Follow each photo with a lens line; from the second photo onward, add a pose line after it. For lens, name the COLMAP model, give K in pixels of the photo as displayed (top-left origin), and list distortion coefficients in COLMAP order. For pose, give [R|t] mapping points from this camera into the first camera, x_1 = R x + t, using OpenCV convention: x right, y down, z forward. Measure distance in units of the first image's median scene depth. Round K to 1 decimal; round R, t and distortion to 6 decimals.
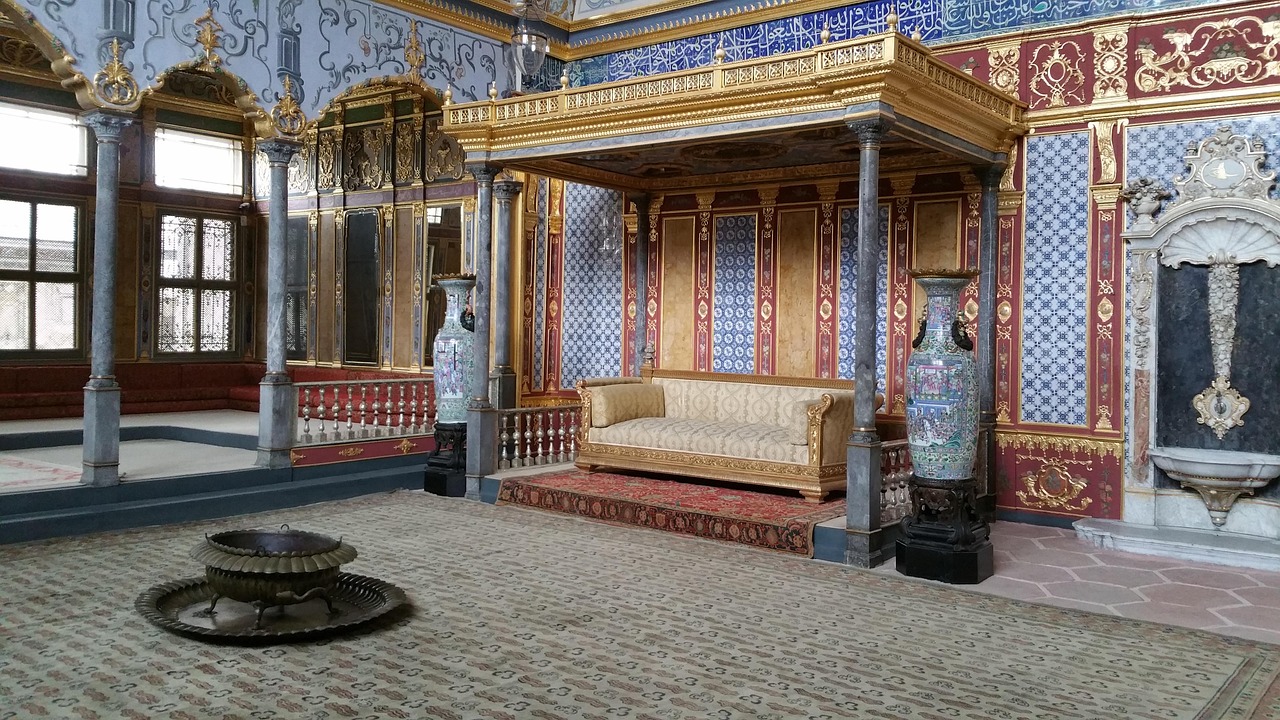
lens RADIAL K [[1020.7, 0, 644.8], [0, 1020.7, 323.8], [0, 0, 1]] dist [0.156594, -0.361692]
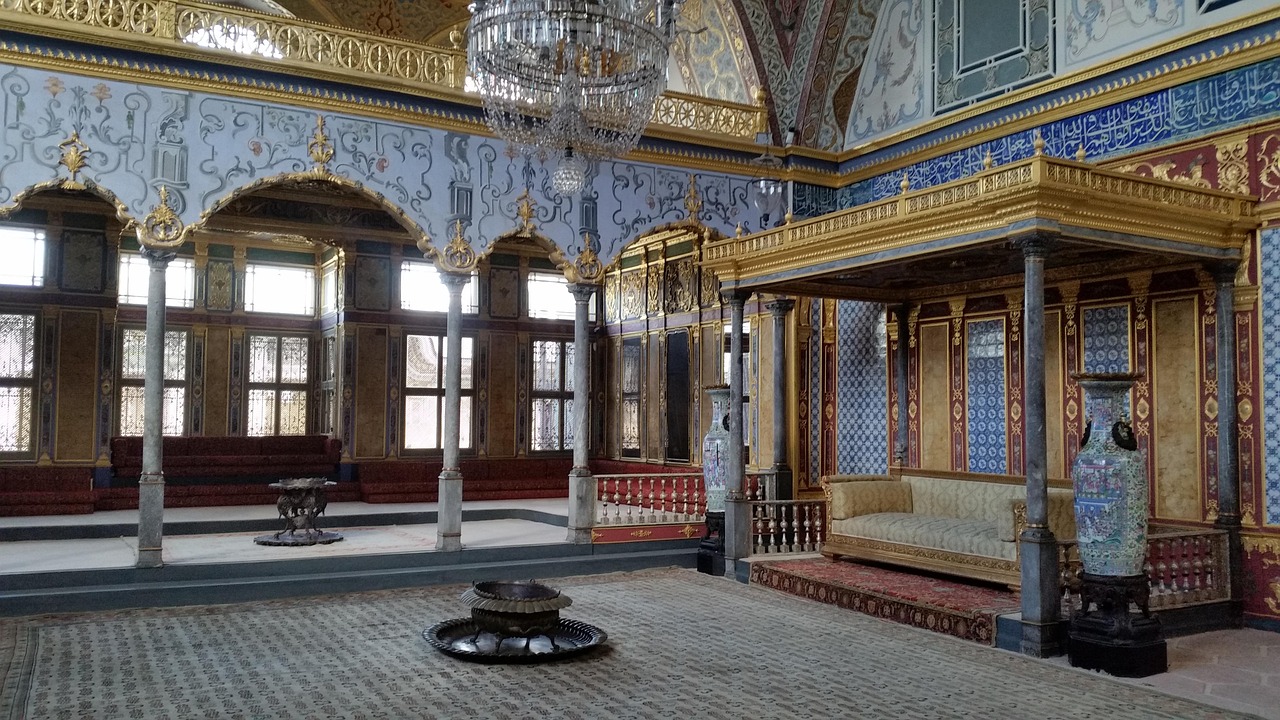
lens RADIAL K [[1019.3, 0, 640.0], [0, 1019.3, 360.0], [0, 0, 1]] dist [0.156496, -0.314994]
pose [[0.914194, -0.035200, -0.403744, 0.208551], [0.010454, 0.997938, -0.063333, -0.002754], [0.405141, 0.053677, 0.912677, -0.107837]]
